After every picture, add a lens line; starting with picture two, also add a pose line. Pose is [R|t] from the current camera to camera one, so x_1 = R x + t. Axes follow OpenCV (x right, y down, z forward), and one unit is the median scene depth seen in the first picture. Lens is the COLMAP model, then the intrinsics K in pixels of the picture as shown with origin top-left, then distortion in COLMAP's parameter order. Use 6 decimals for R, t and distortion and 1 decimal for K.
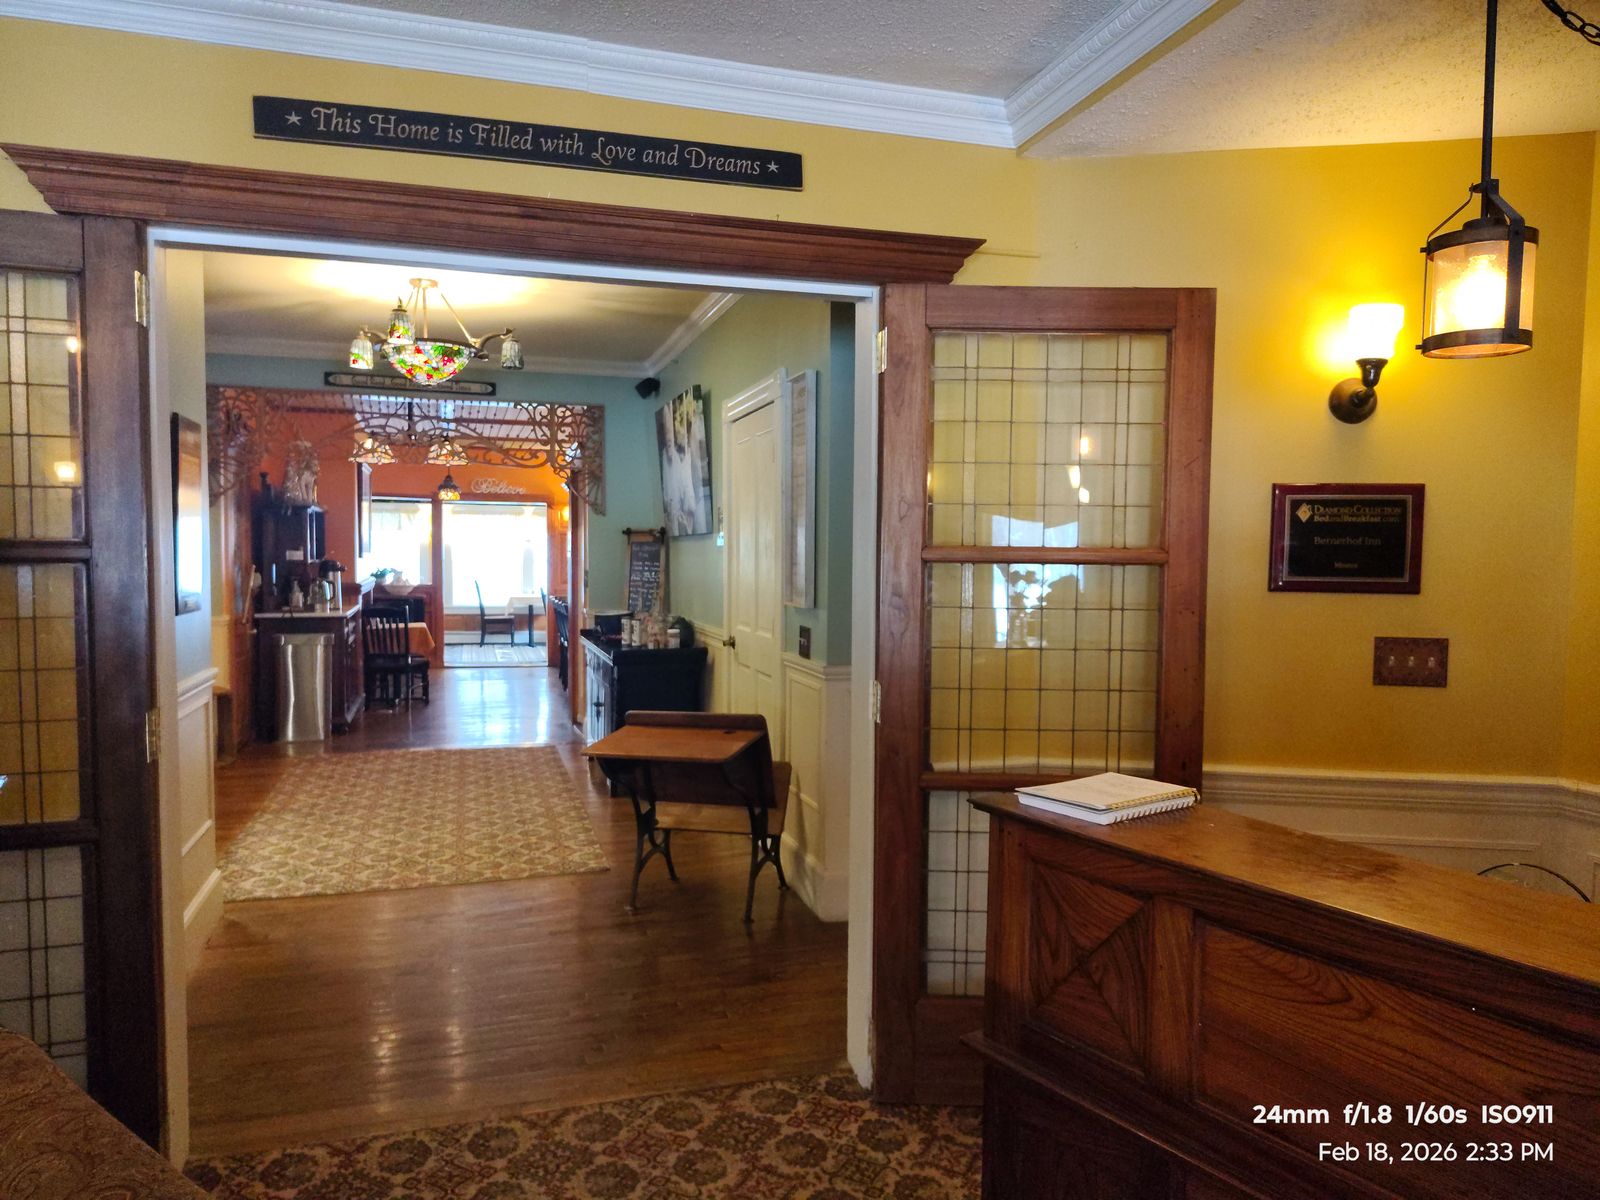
lens RADIAL K [[1111.9, 0, 793.5], [0, 1111.9, 613.7], [0, 0, 1]] dist [0.034824, -0.045928]
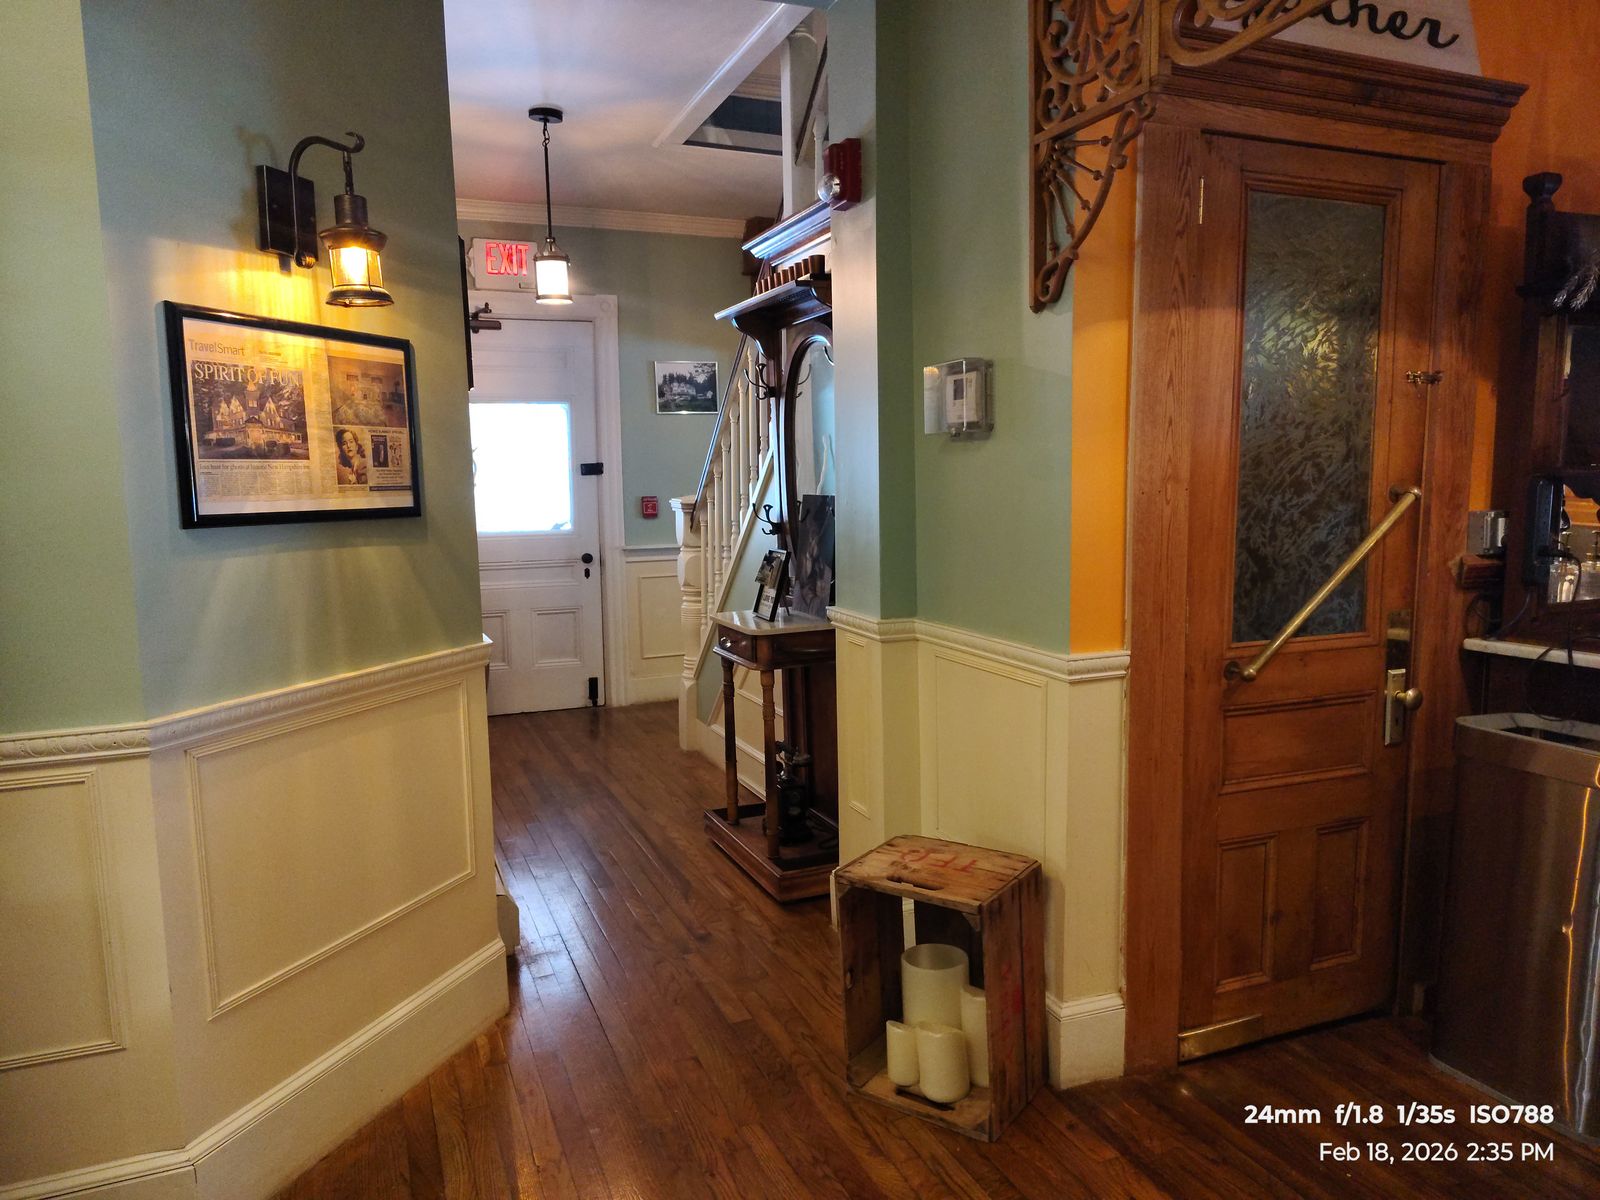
lens RADIAL K [[1111.9, 0, 793.5], [0, 1111.9, 613.7], [0, 0, 1]] dist [0.034824, -0.045928]
pose [[0.087978, 0.111097, -0.989908, -0.179325], [-0.031993, 0.993564, 0.108664, -0.035701], [0.995608, 0.022110, 0.090966, 0.773793]]
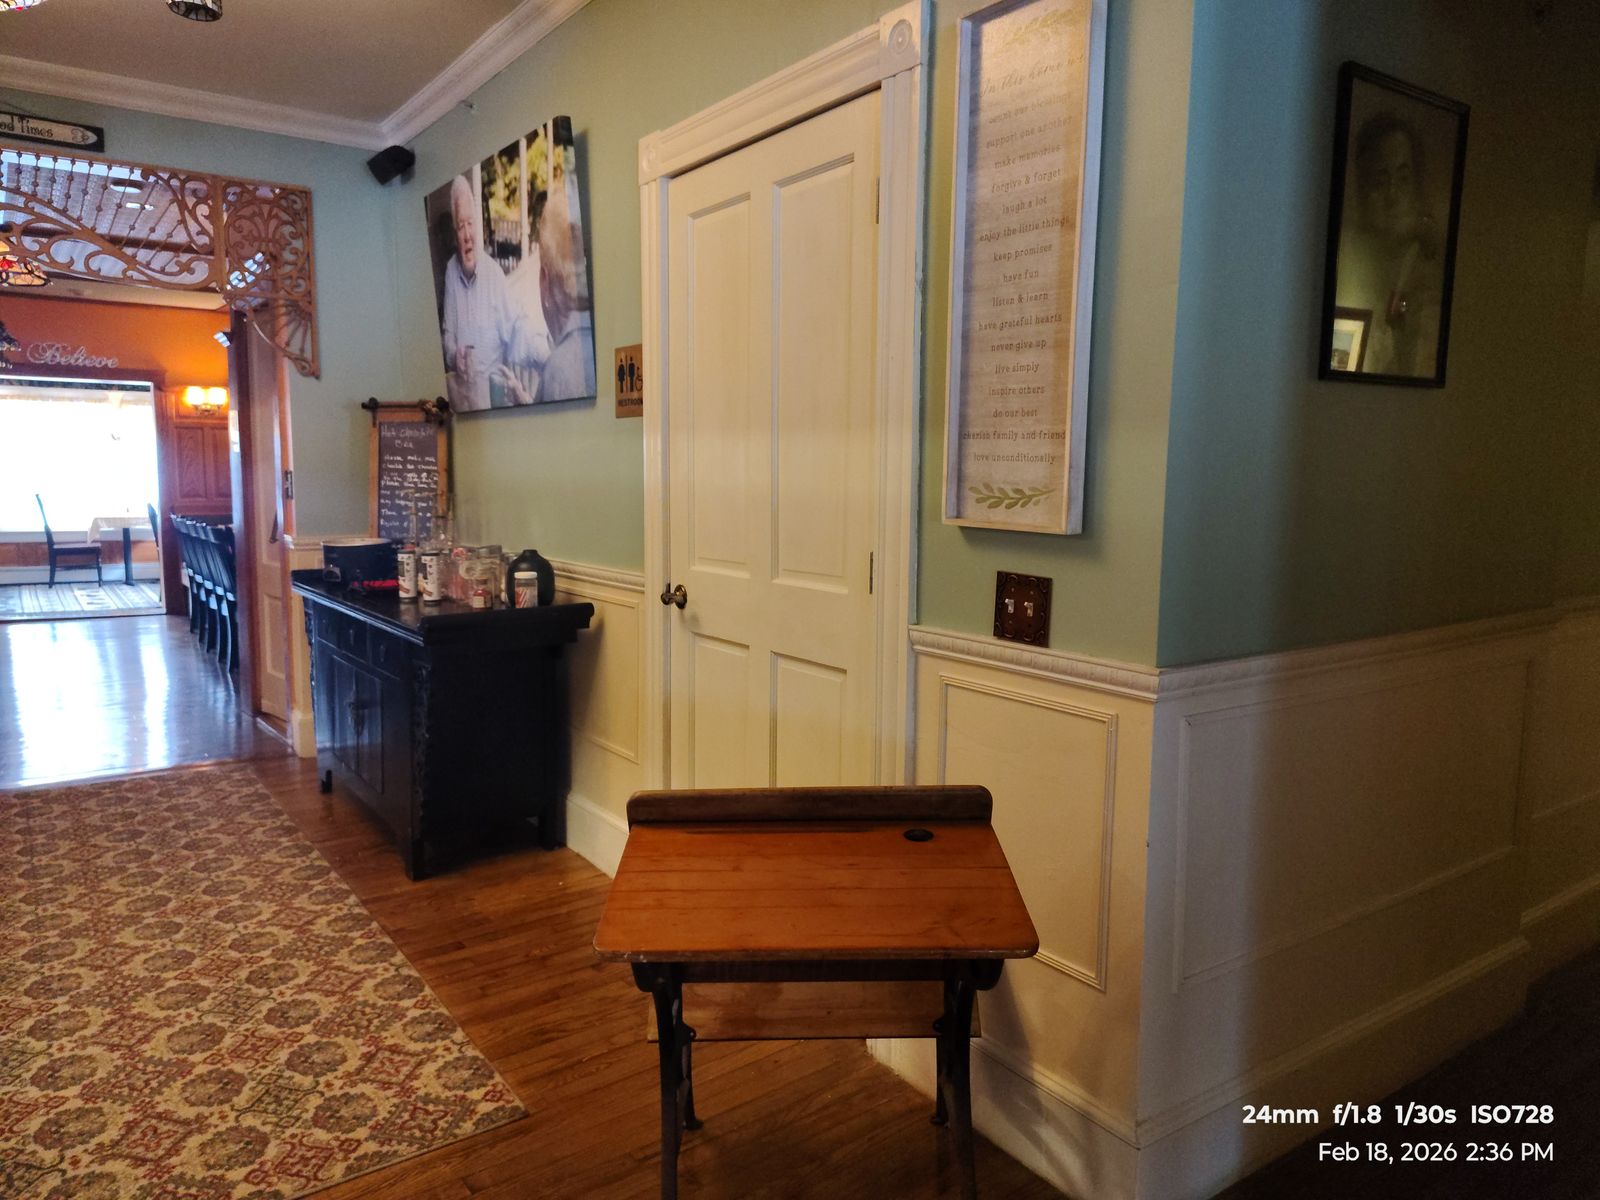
lens RADIAL K [[1111.8, 0, 800.0], [0, 1111.8, 600.0], [0, 0, 1]] dist [0.035139, -0.043248]
pose [[0.944573, -0.035392, 0.326387, -0.118110], [0.014631, 0.997722, 0.065847, -0.004839], [-0.327974, -0.057422, 0.942940, 0.318492]]
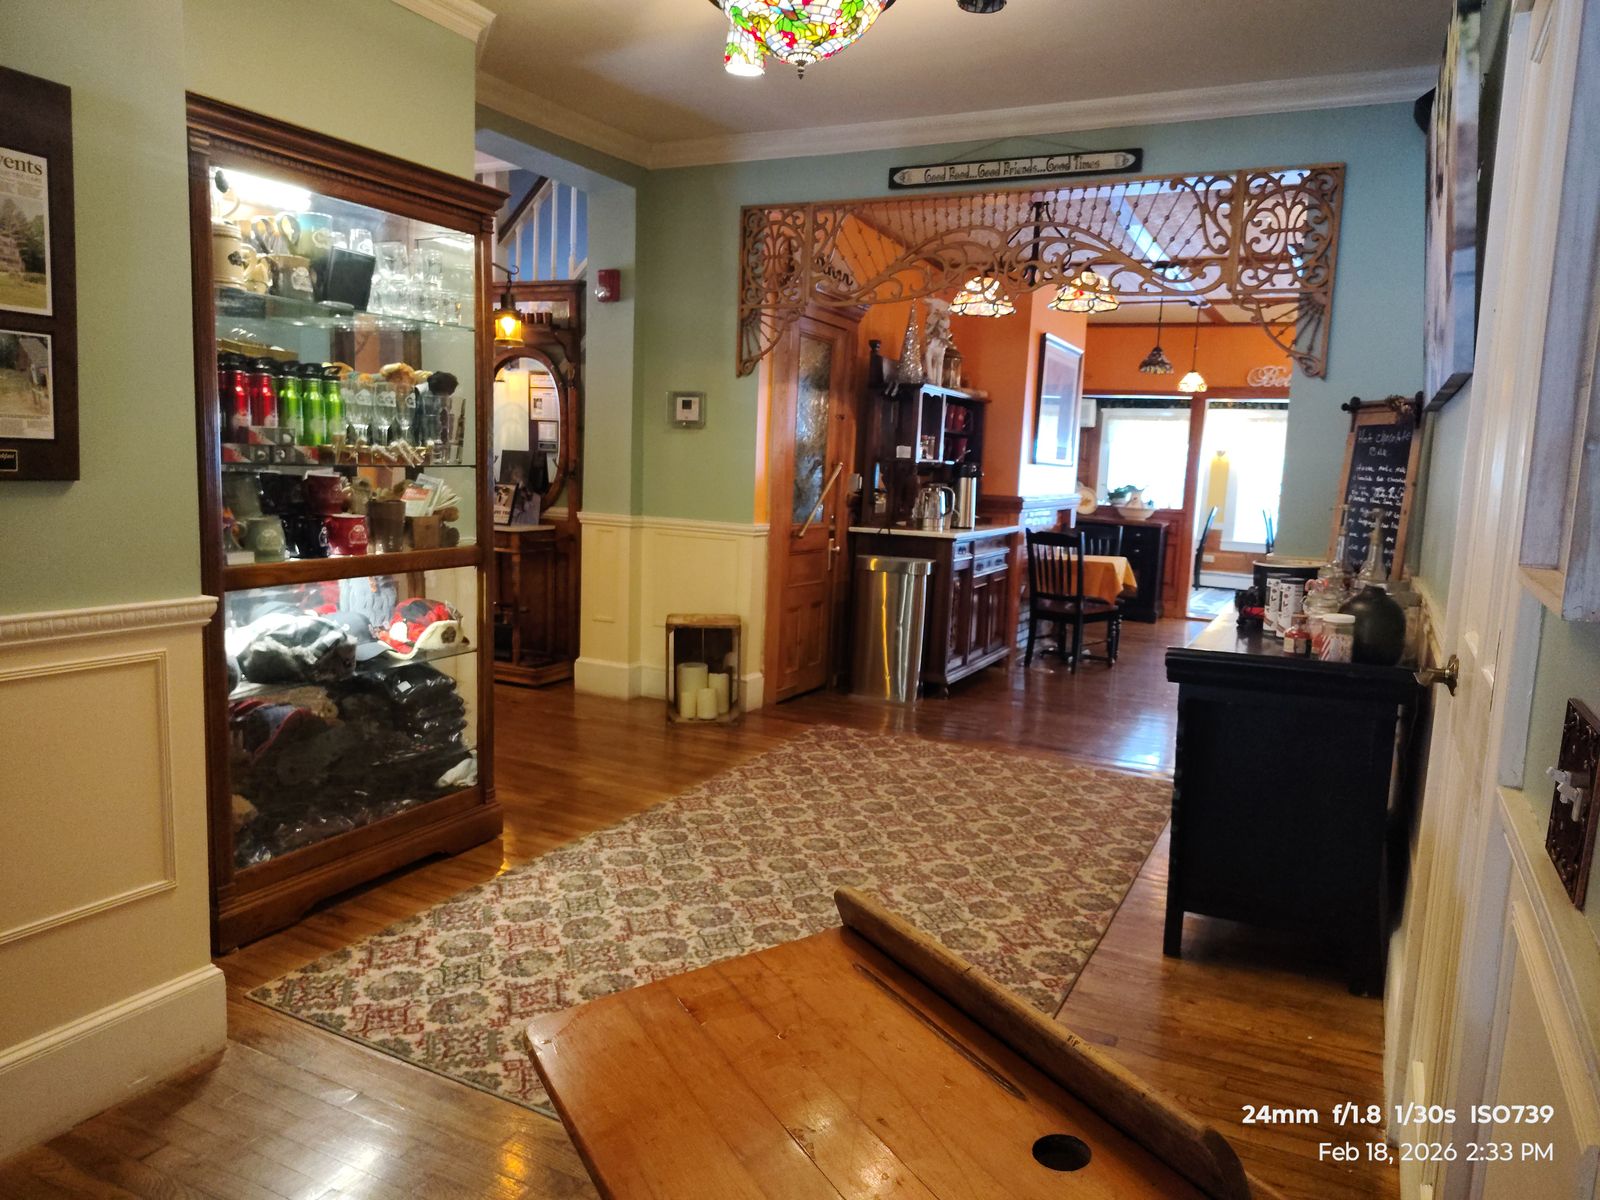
lens RADIAL K [[1111.9, 0, 793.5], [0, 1111.9, 613.7], [0, 0, 1]] dist [0.034824, -0.045928]
pose [[0.723202, 0.114938, -0.681005, 0.021282], [-0.073384, 0.993261, 0.089709, -0.006270], [0.686727, -0.014903, 0.726763, 0.410968]]
